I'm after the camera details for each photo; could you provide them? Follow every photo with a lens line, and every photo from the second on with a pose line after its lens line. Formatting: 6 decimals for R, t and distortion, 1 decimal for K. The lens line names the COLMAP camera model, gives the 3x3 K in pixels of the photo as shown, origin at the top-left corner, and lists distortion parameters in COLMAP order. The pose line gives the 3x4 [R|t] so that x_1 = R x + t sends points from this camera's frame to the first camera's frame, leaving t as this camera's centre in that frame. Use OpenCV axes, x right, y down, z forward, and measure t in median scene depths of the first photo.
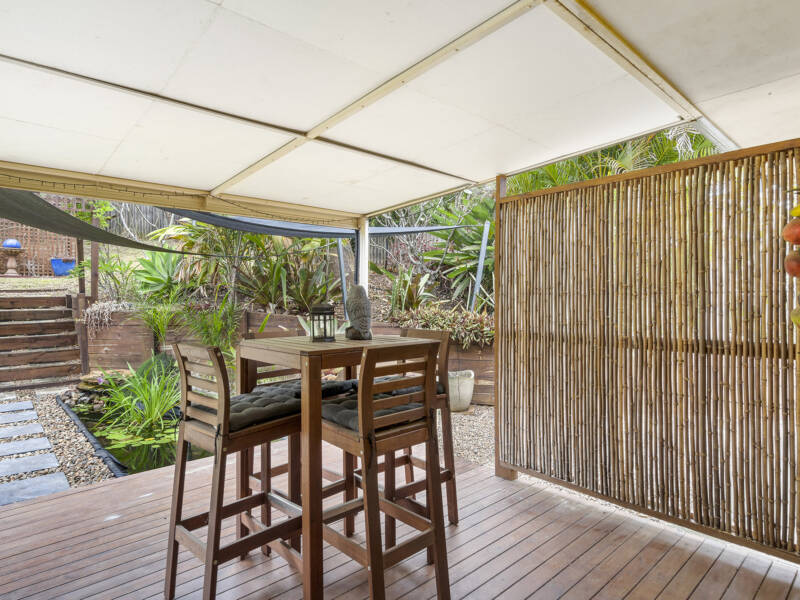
lens RADIAL K [[466.5, 0, 398.7], [0, 466.5, 301.9], [0, 0, 1]] dist [-0.000130, 0.000589]
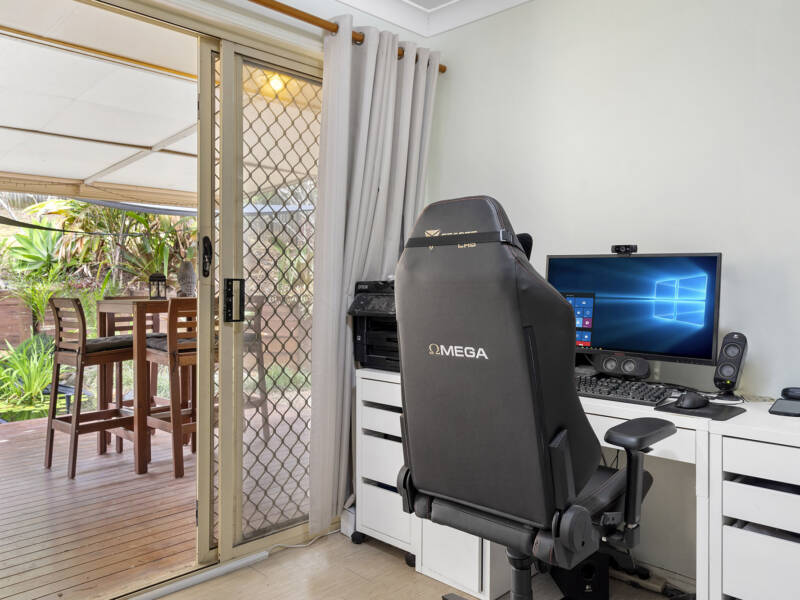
lens RADIAL K [[625.3, 0, 401.0], [0, 625.3, 294.4], [0, 0, 1]] dist [0.000733, 0.002209]
pose [[0.998562, -0.001515, 0.053582, 0.171450], [0.001012, 0.999955, 0.009422, 0.017976], [-0.053594, -0.009354, 0.998519, -0.341001]]
